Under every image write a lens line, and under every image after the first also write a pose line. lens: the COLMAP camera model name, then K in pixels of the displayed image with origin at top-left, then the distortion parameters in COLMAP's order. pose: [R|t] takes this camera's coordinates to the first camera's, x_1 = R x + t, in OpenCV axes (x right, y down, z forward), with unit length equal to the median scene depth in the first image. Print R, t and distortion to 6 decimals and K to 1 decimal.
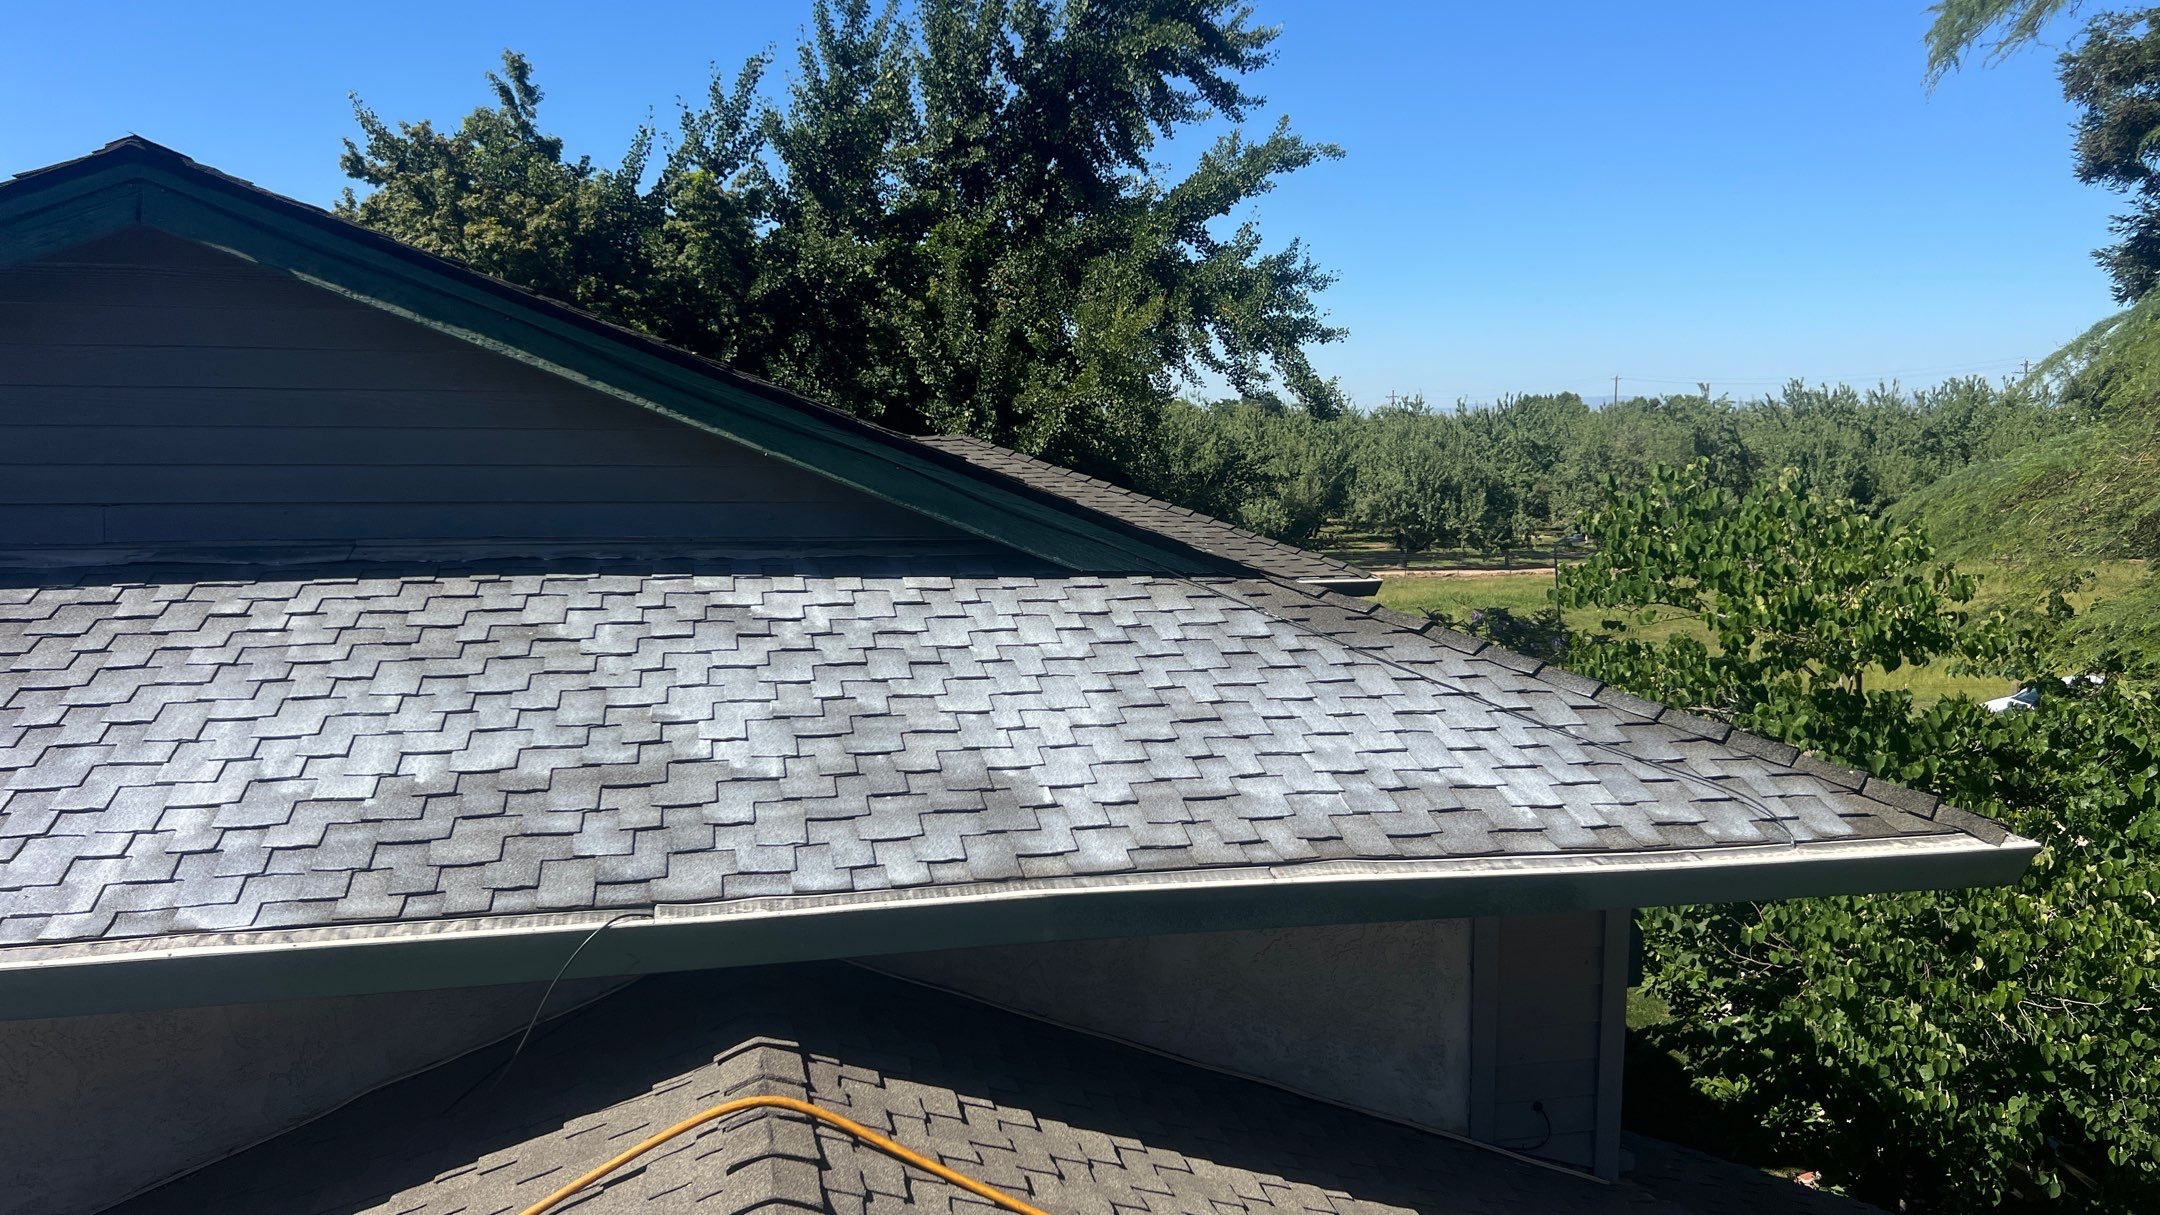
lens RADIAL K [[1622.3, 0, 1090.2], [0, 1622.3, 595.0], [0, 0, 1]] dist [0.062535, -0.083597]
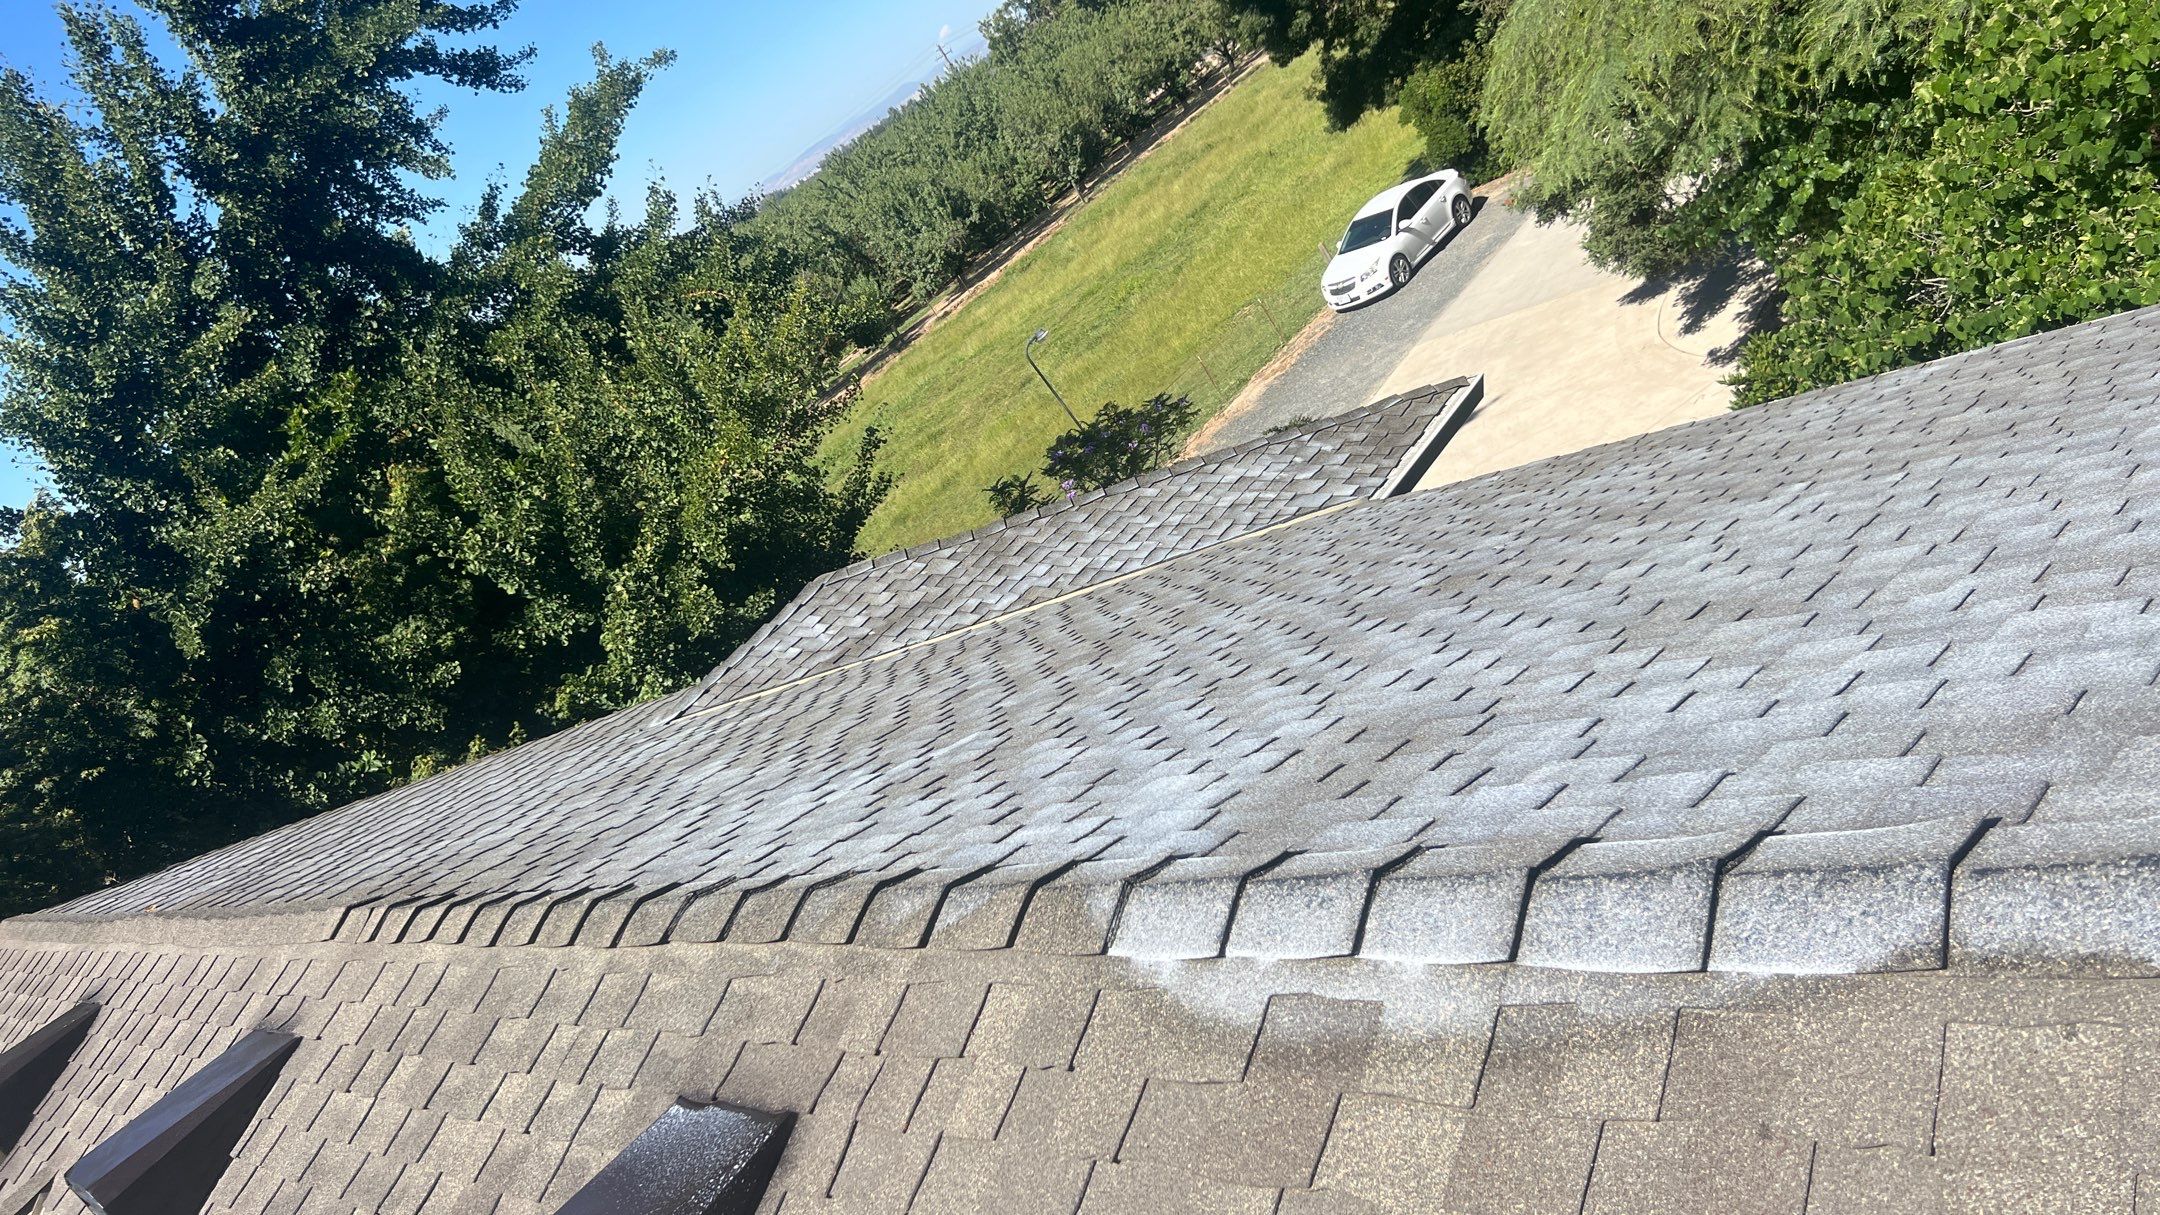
lens RADIAL K [[1622.3, 0, 1066.7], [0, 1622.3, 590.8], [0, 0, 1]] dist [0.062535, -0.083597]
pose [[0.683364, -0.604606, 0.409225, -1.003725], [0.581238, 0.789733, 0.196175, -0.580660], [-0.441787, 0.103798, 0.891095, 1.269562]]
